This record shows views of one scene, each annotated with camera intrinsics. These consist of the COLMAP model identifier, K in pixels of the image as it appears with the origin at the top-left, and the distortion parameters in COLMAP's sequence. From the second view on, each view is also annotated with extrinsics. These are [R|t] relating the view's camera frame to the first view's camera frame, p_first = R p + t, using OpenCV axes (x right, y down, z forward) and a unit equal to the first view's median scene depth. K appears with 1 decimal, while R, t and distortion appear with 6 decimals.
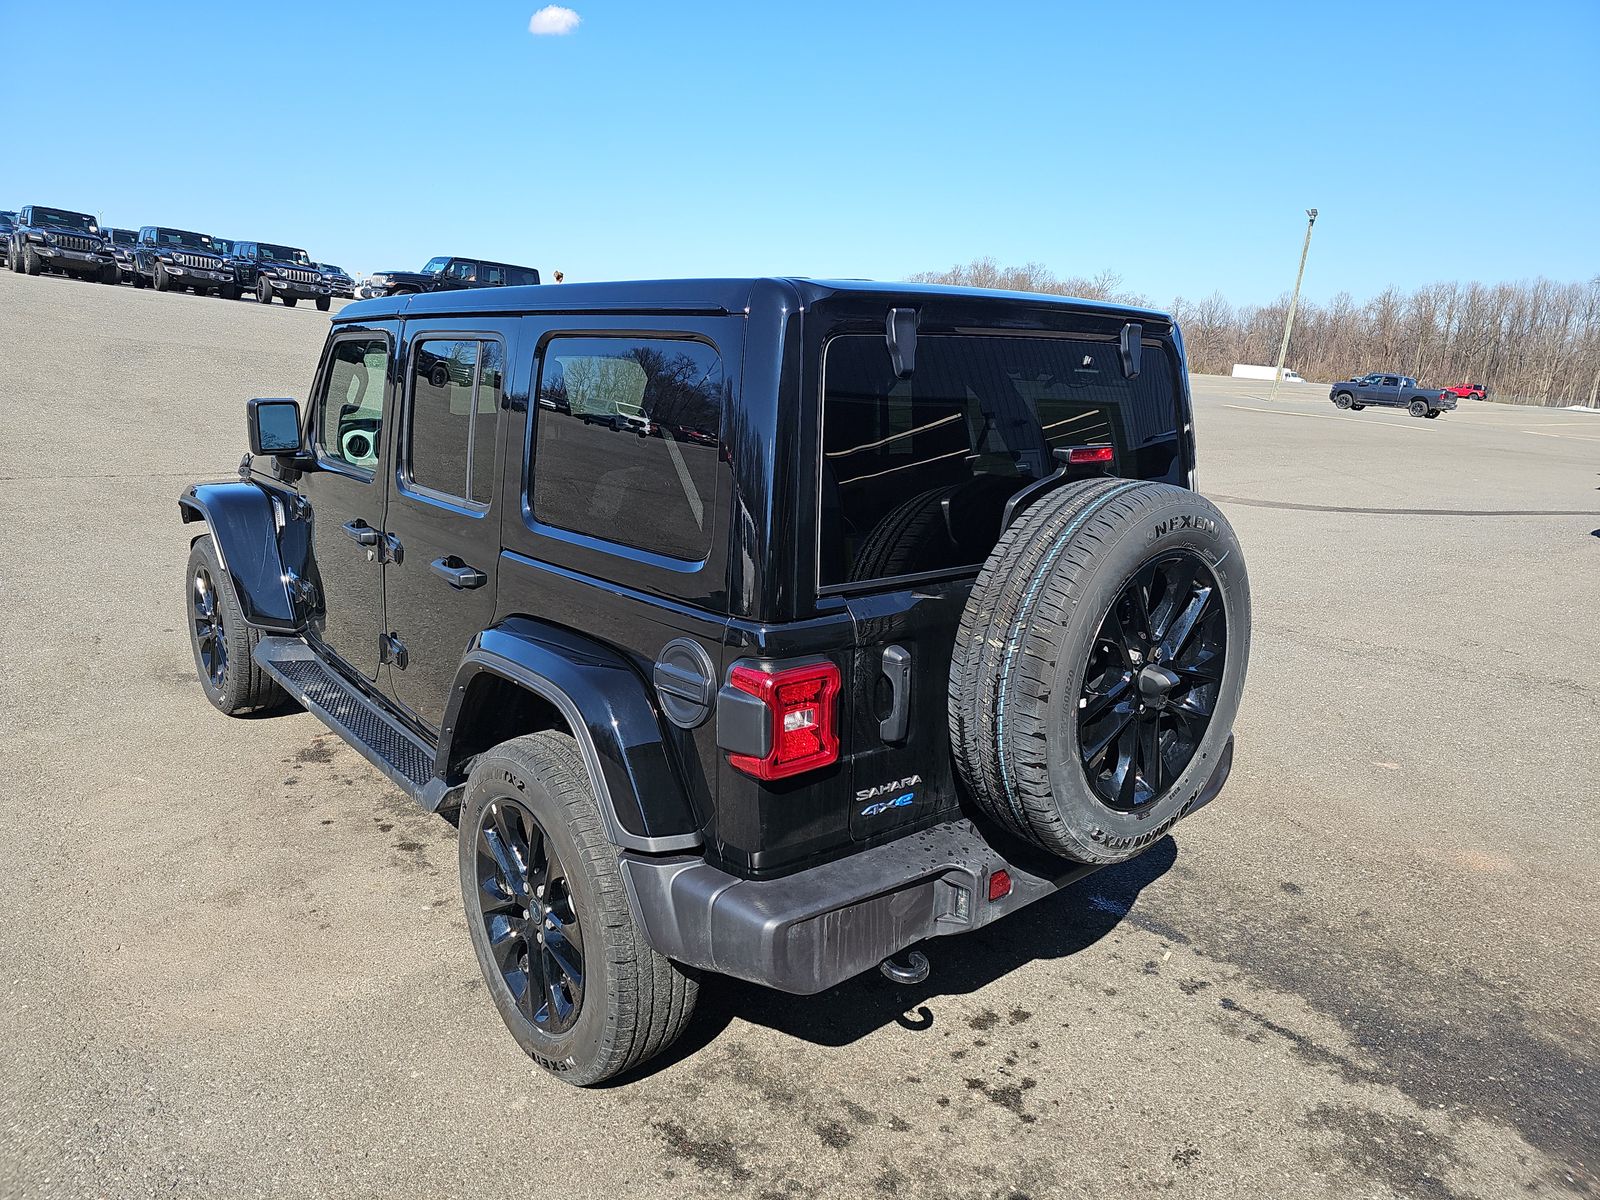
lens RADIAL K [[1059.7, 0, 800.0], [0, 1059.7, 600.0], [0, 0, 1]] dist [0.053517, -0.048807]
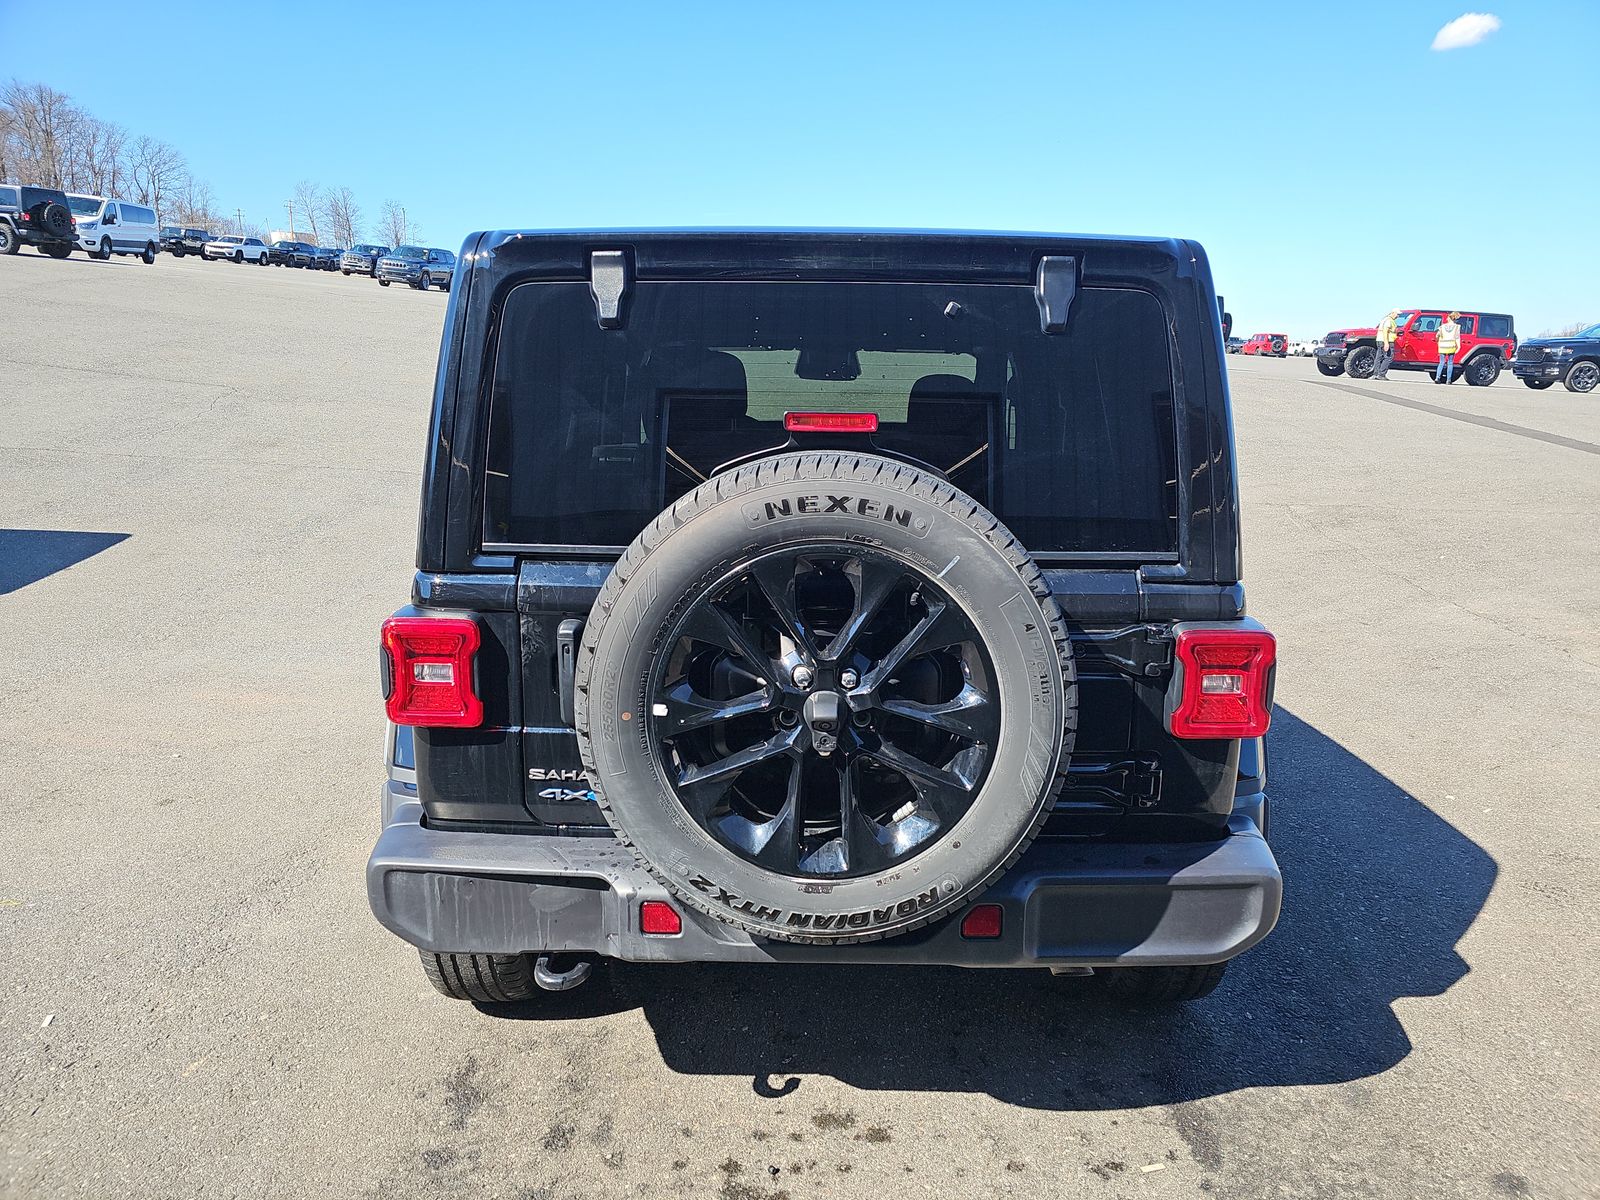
lens RADIAL K [[1059.7, 0, 800.0], [0, 1059.7, 600.0], [0, 0, 1]] dist [0.053517, -0.048807]
pose [[0.748515, 0.109859, -0.653955, 0.777604], [-0.136577, 0.990578, 0.010083, -0.009563], [0.648901, 0.081768, 0.756467, 0.391899]]
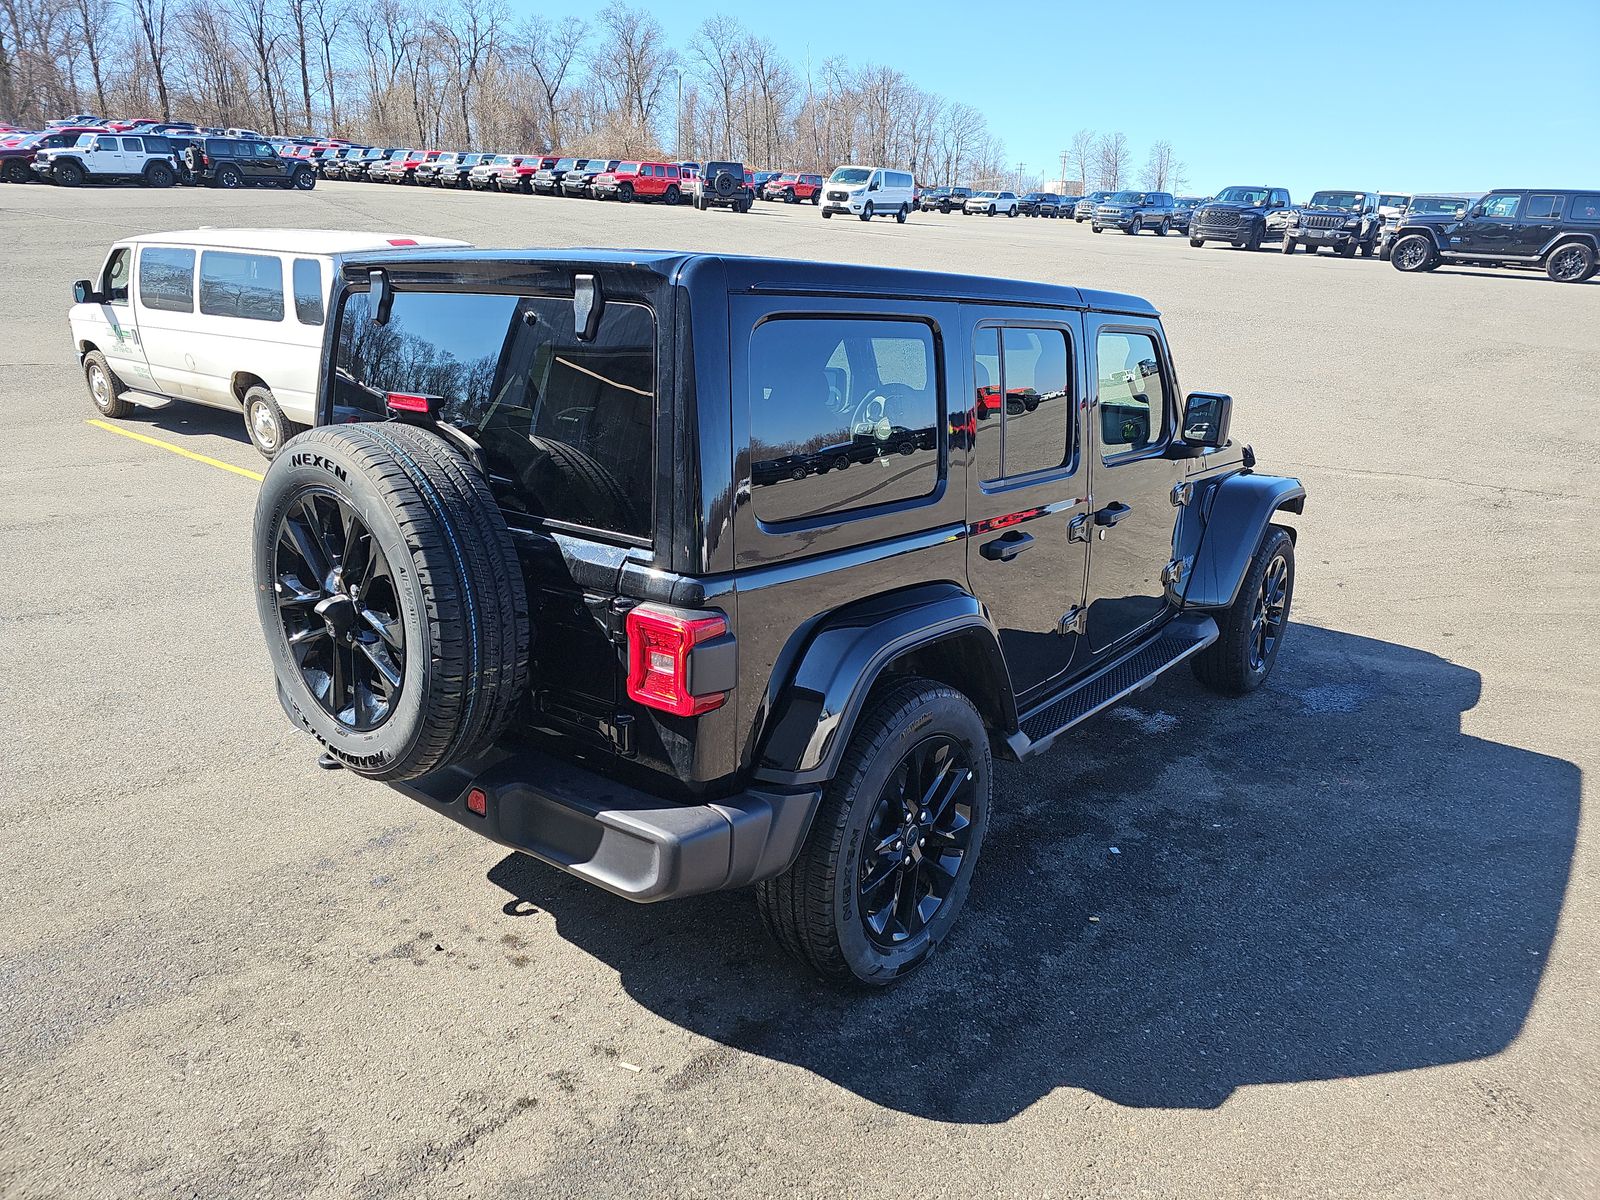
lens RADIAL K [[1046.1, 0, 781.5], [0, 1046.1, 606.5], [0, 0, 1]] dist [0.047479, -0.046135]
pose [[0.170371, 0.240613, -0.955552, 1.371758], [-0.241587, 0.950332, 0.196225, -0.235210], [0.955306, 0.197418, 0.220038, 1.149070]]
